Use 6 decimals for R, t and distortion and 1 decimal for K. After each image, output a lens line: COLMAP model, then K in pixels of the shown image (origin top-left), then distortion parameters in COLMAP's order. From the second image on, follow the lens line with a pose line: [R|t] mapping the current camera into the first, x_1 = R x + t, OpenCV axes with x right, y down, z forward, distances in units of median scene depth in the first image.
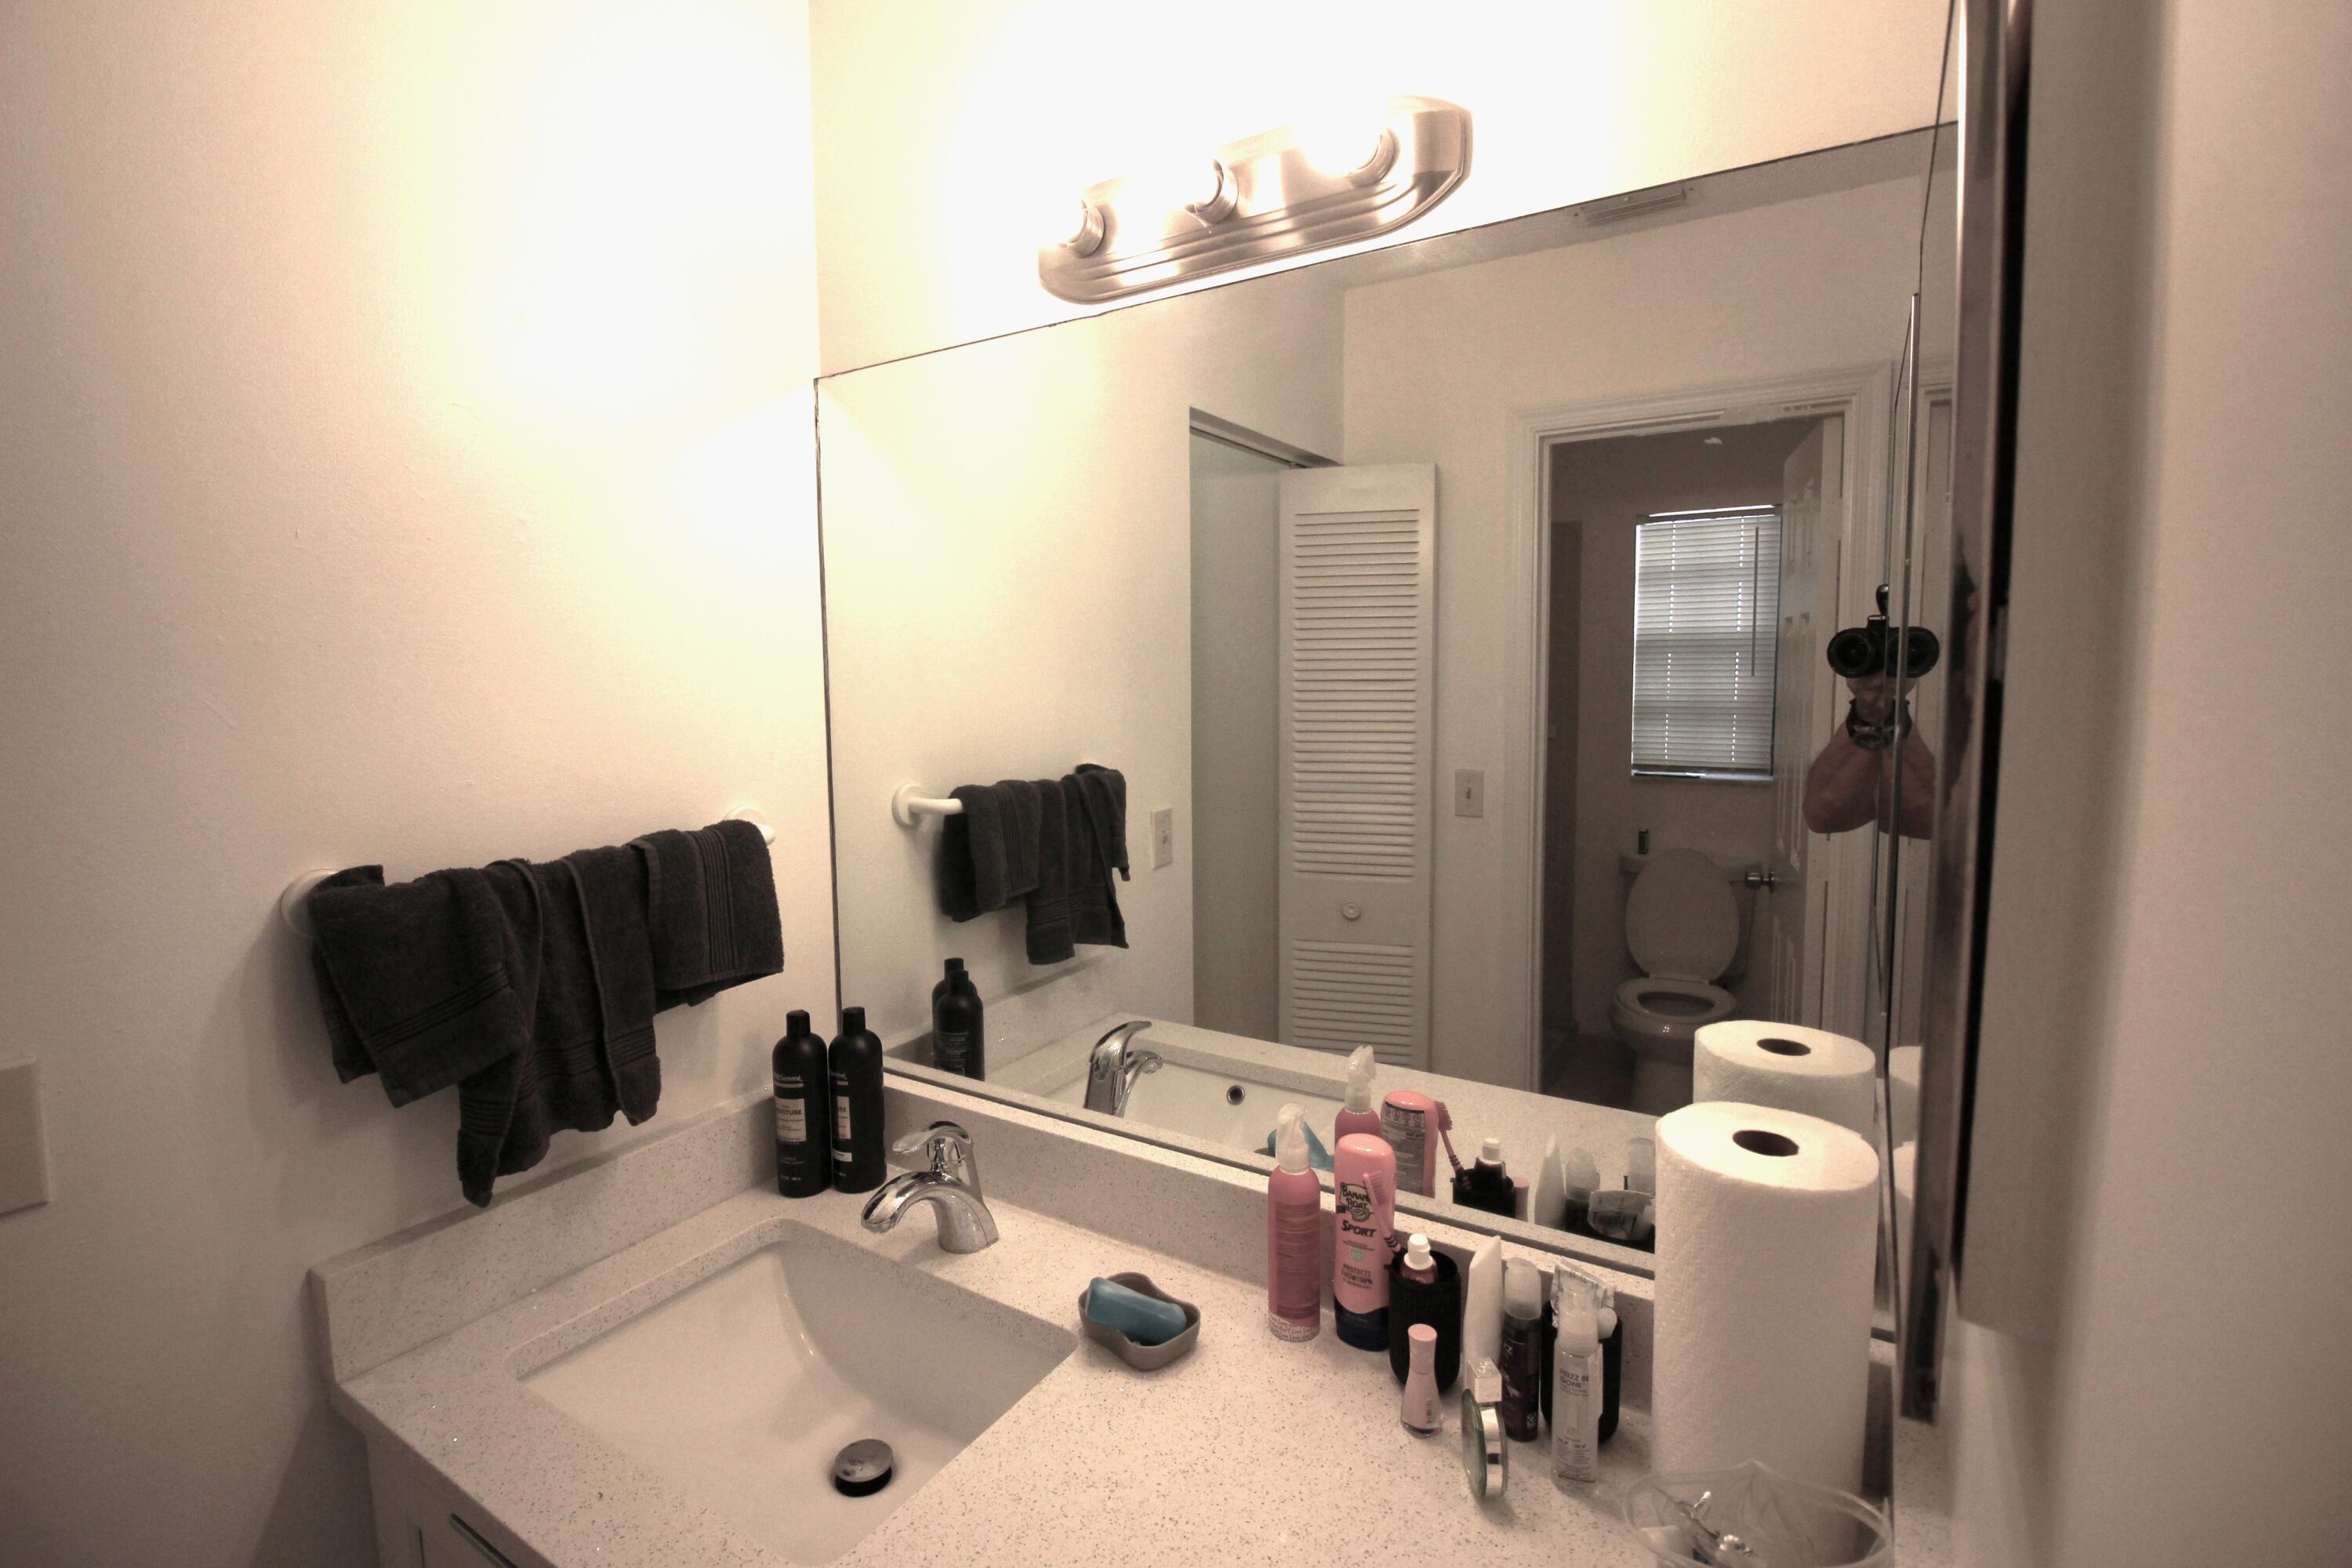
lens RADIAL K [[1074.3, 0, 1184.5], [0, 1074.3, 777.0], [0, 0, 1]] dist [-0.006481, -0.005610]
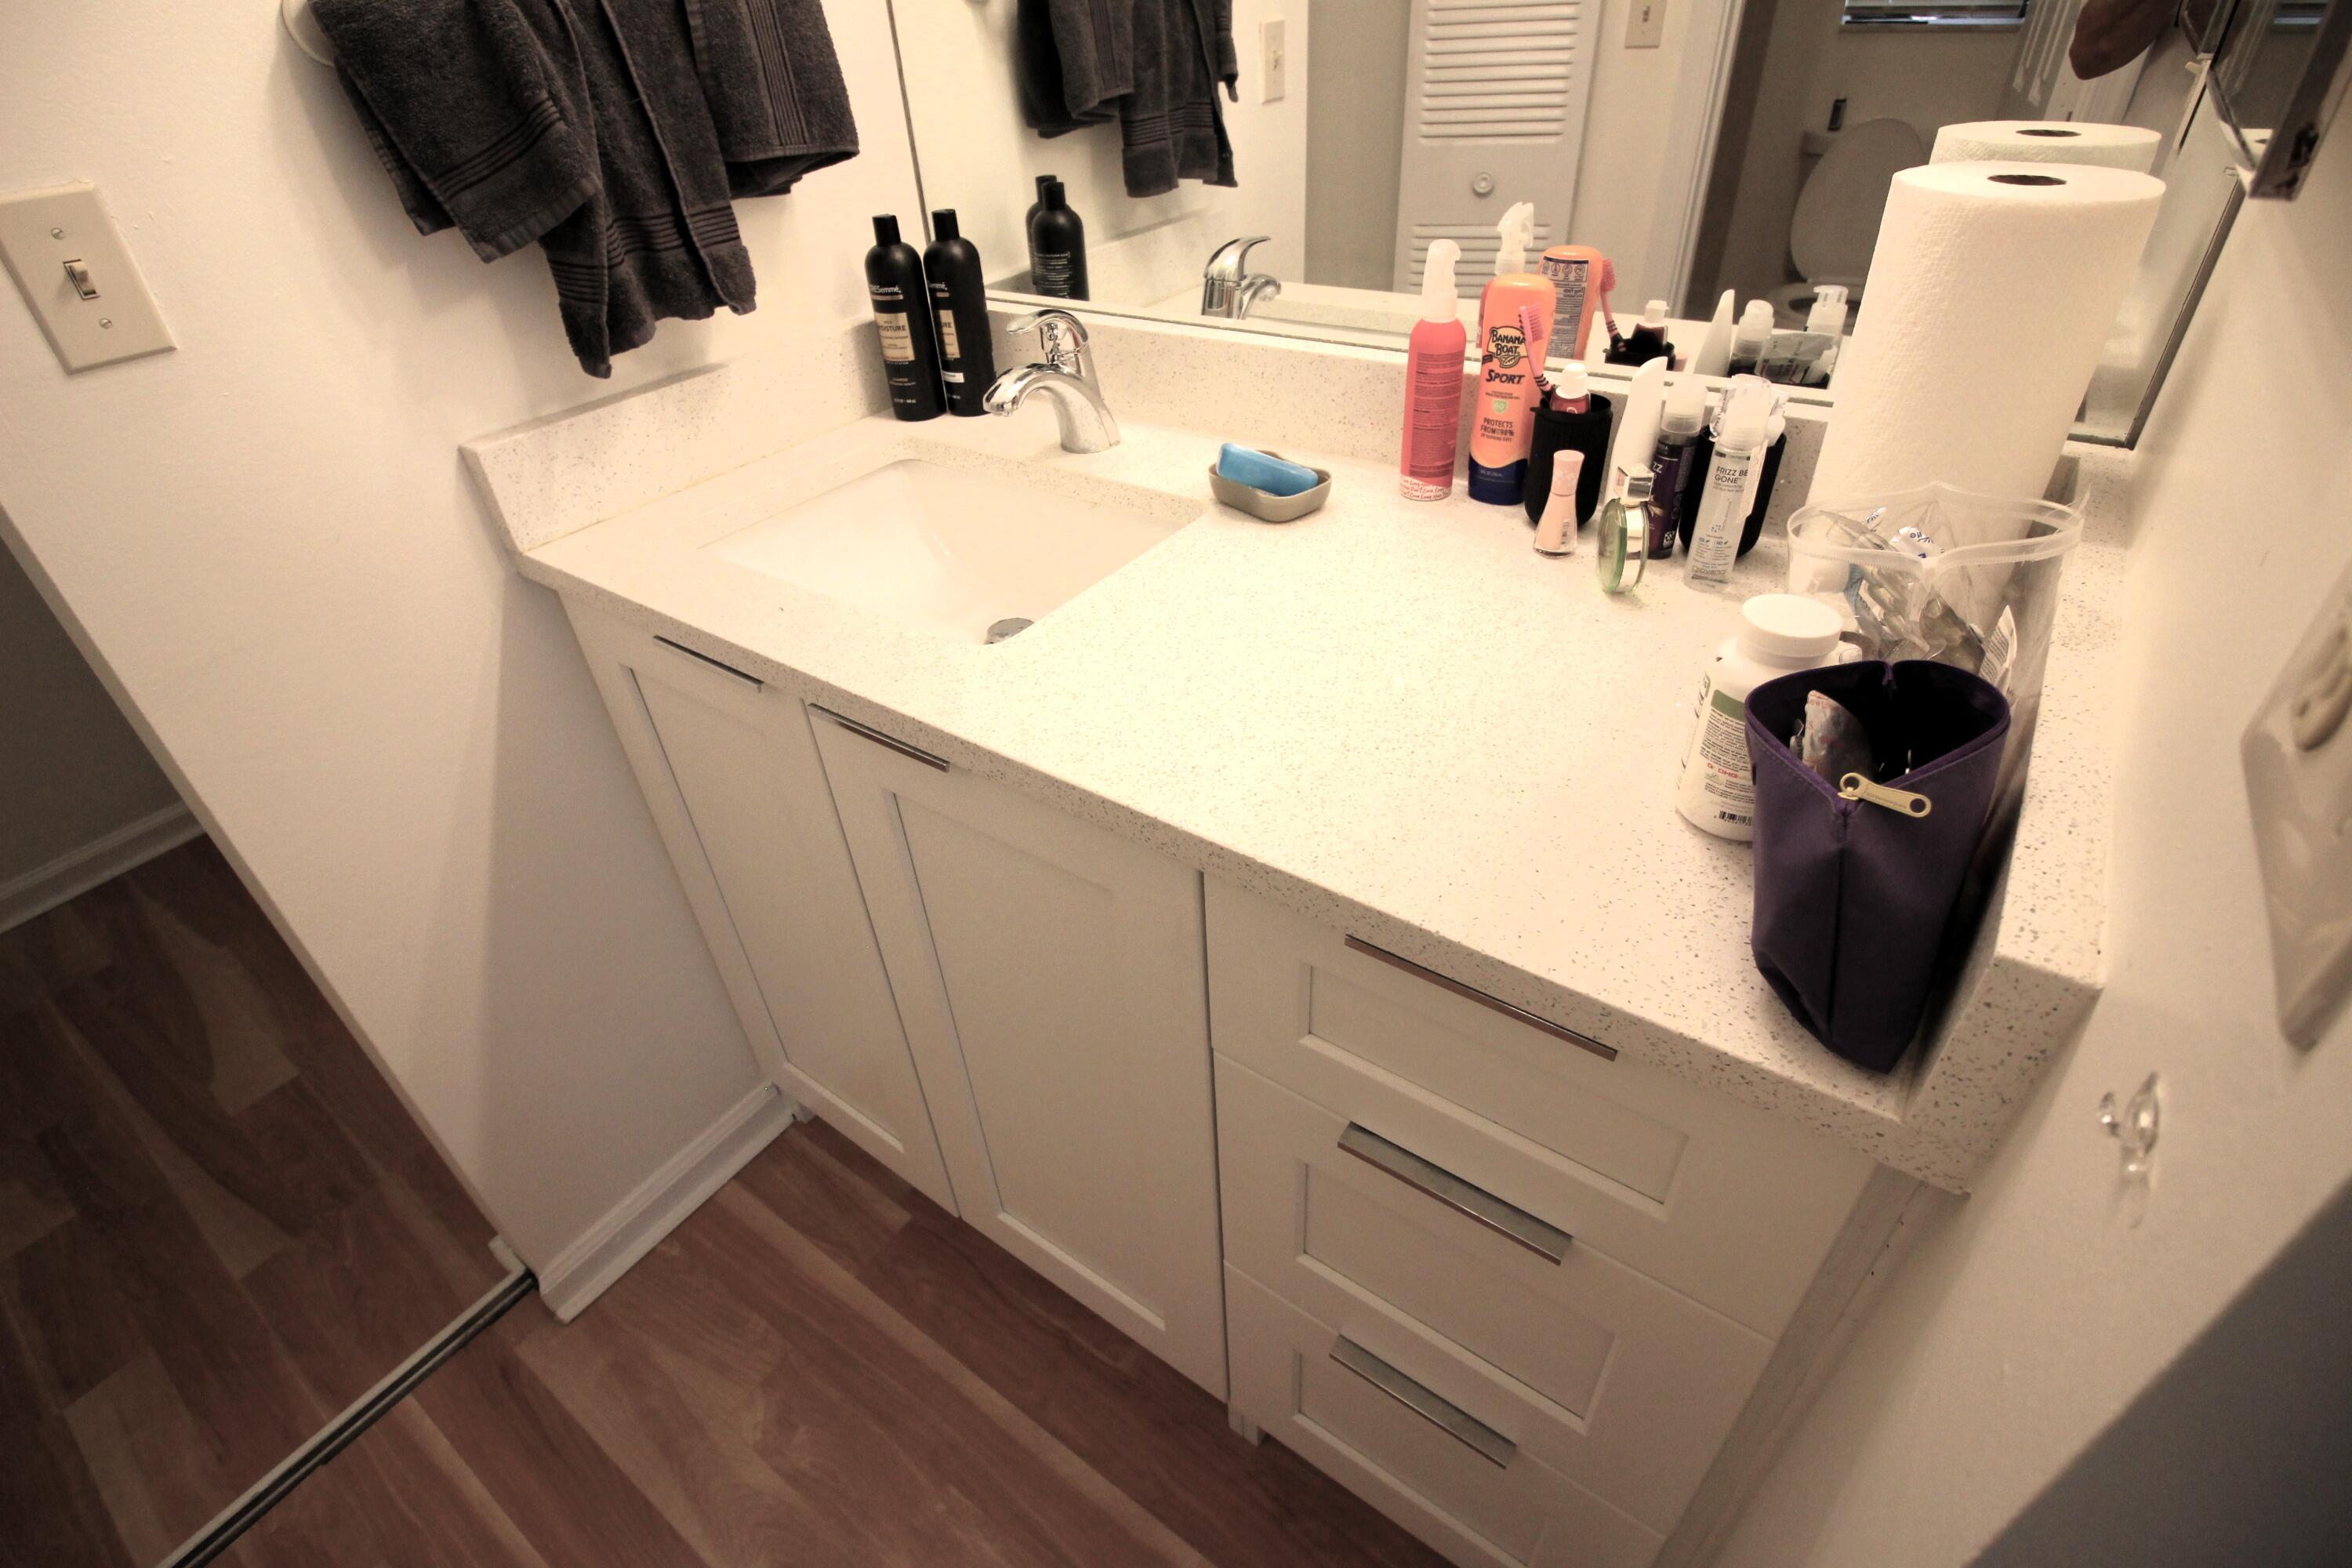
lens RADIAL K [[1074.3, 0, 1198.7], [0, 1074.3, 749.8], [0, 0, 1]] dist [-0.006481, -0.005610]
pose [[0.997867, 0.008421, -0.064740, -0.038011], [0.025007, 0.866708, 0.498189, 0.203235], [0.060306, -0.498745, 0.864648, 0.004258]]
